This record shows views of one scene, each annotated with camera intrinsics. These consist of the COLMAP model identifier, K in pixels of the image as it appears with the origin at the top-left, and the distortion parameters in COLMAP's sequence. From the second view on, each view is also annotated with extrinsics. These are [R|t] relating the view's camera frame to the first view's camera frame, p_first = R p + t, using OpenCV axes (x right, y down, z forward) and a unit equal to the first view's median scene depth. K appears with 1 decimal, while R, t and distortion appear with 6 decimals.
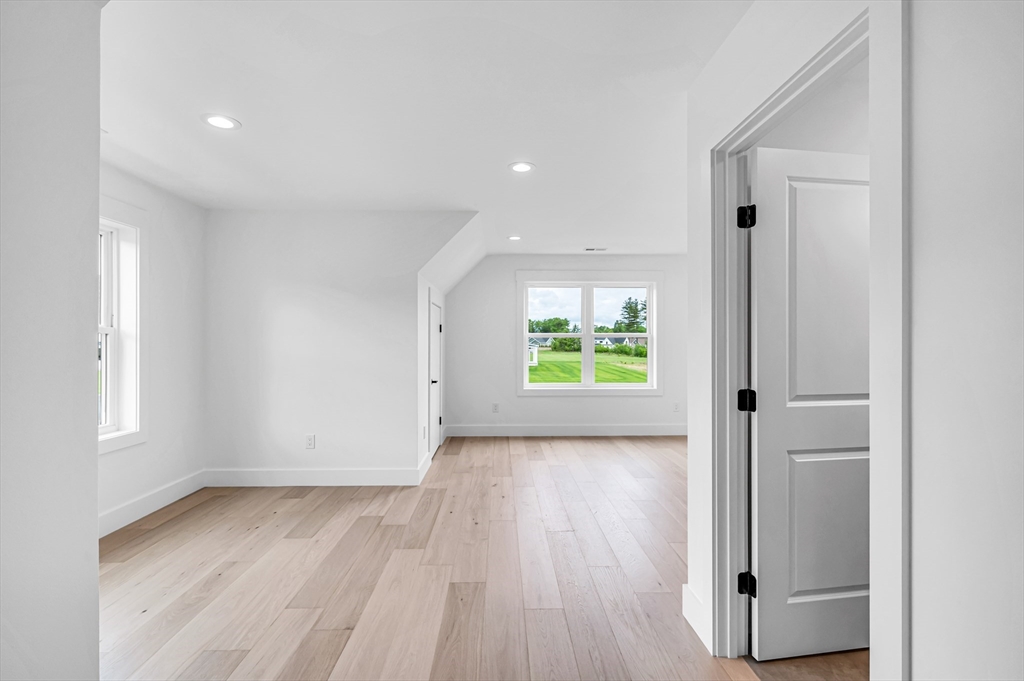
lens RADIAL K [[480.2, 0, 512.0], [0, 480.2, 340.5], [0, 0, 1]] dist [-0.001969, -0.000262]
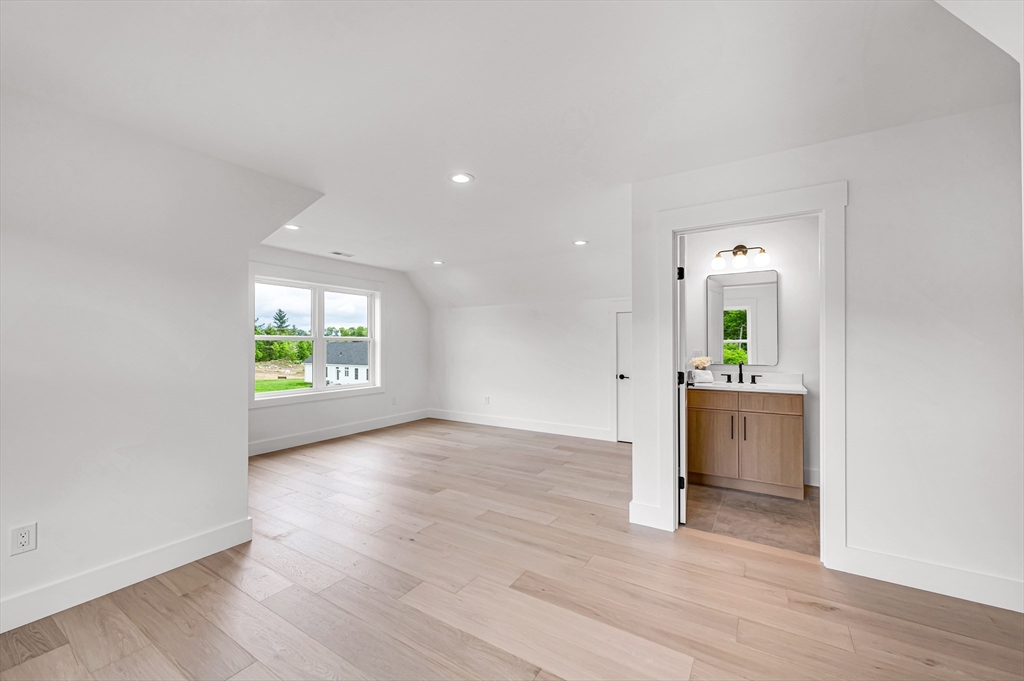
lens RADIAL K [[407.3, 0, 516.5], [0, 407.3, 343.9], [0, 0, 1]] dist [0.000970, -0.000051]
pose [[0.550047, -0.001801, 0.835132, -0.346631], [0.001182, 0.999998, 0.001378, -0.000669], [-0.835133, 0.000229, 0.550048, 0.218578]]
